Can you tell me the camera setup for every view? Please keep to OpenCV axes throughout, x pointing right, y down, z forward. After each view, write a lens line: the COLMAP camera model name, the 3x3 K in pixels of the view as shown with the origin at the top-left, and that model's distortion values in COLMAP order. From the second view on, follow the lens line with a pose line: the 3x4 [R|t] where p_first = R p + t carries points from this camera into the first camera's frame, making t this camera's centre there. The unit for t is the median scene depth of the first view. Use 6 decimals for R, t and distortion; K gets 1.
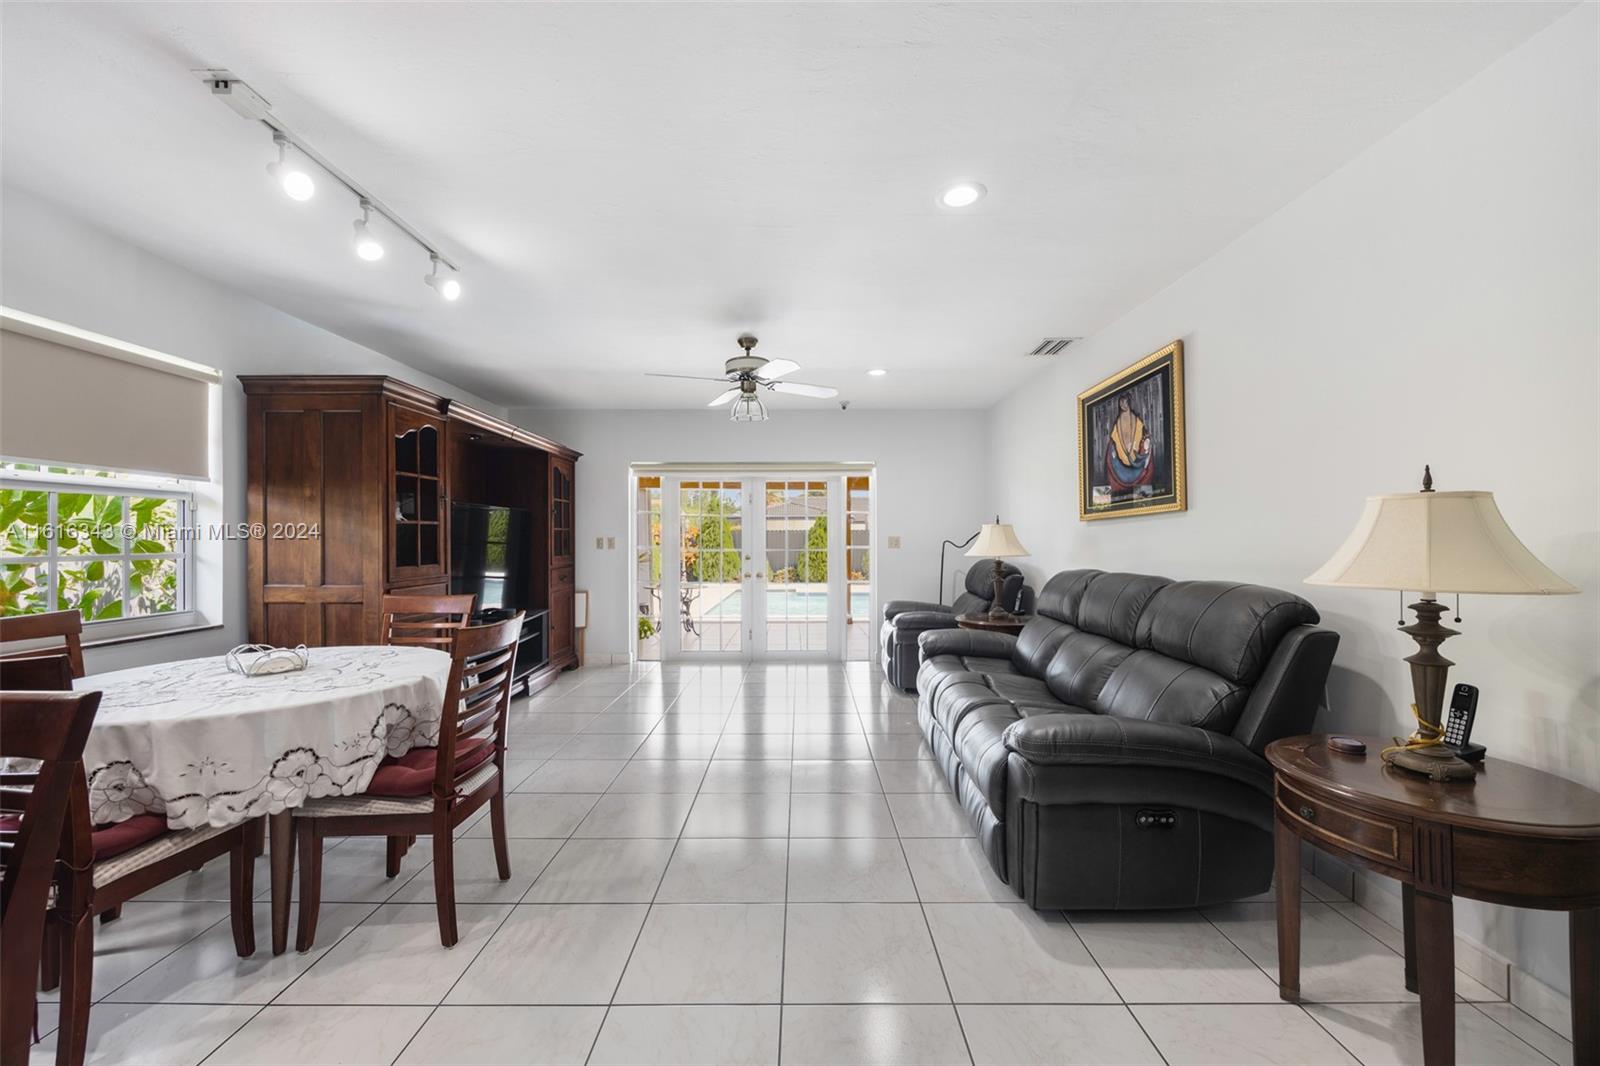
lens RADIAL K [[612.1, 0, 788.6], [0, 612.1, 540.4], [0, 0, 1]] dist [0.008146, 0.000061]
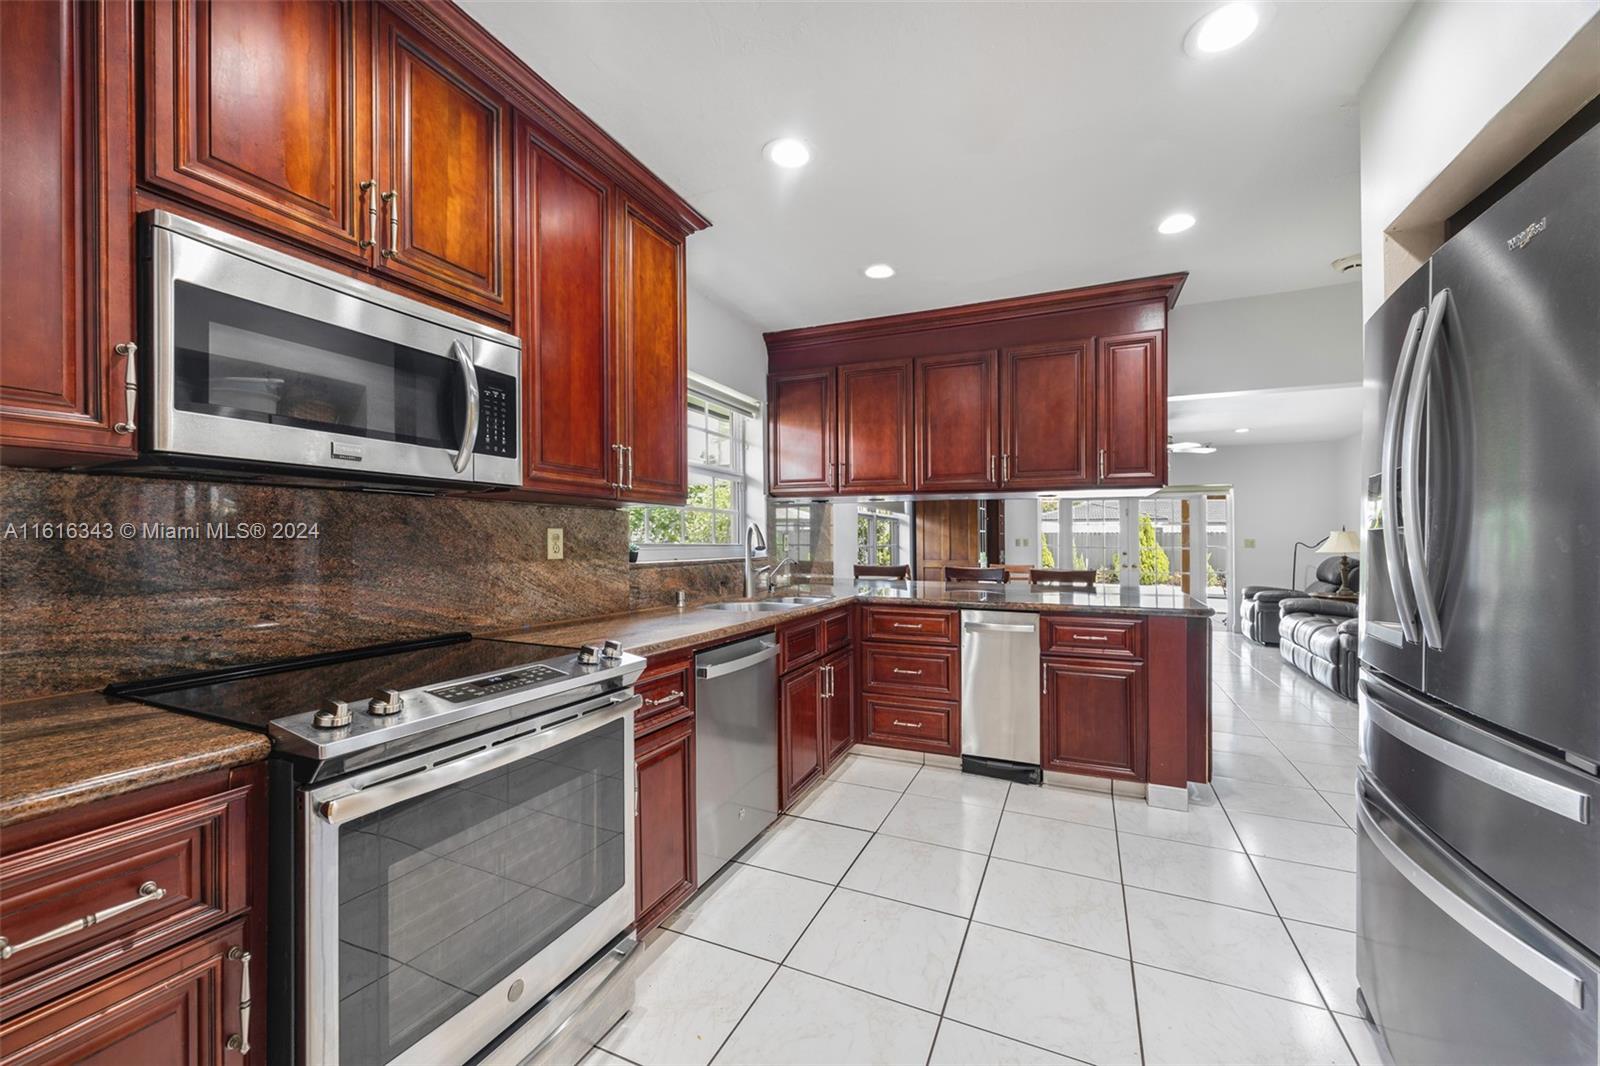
lens RADIAL K [[612.1, 0, 809.8], [0, 612.1, 531.1], [0, 0, 1]] dist [0.008146, 0.000061]
pose [[0.917446, 0.000398, -0.397860, -0.218452], [-0.007535, 0.999838, -0.016375, 0.005938], [0.397789, 0.018021, 0.917300, -0.767949]]
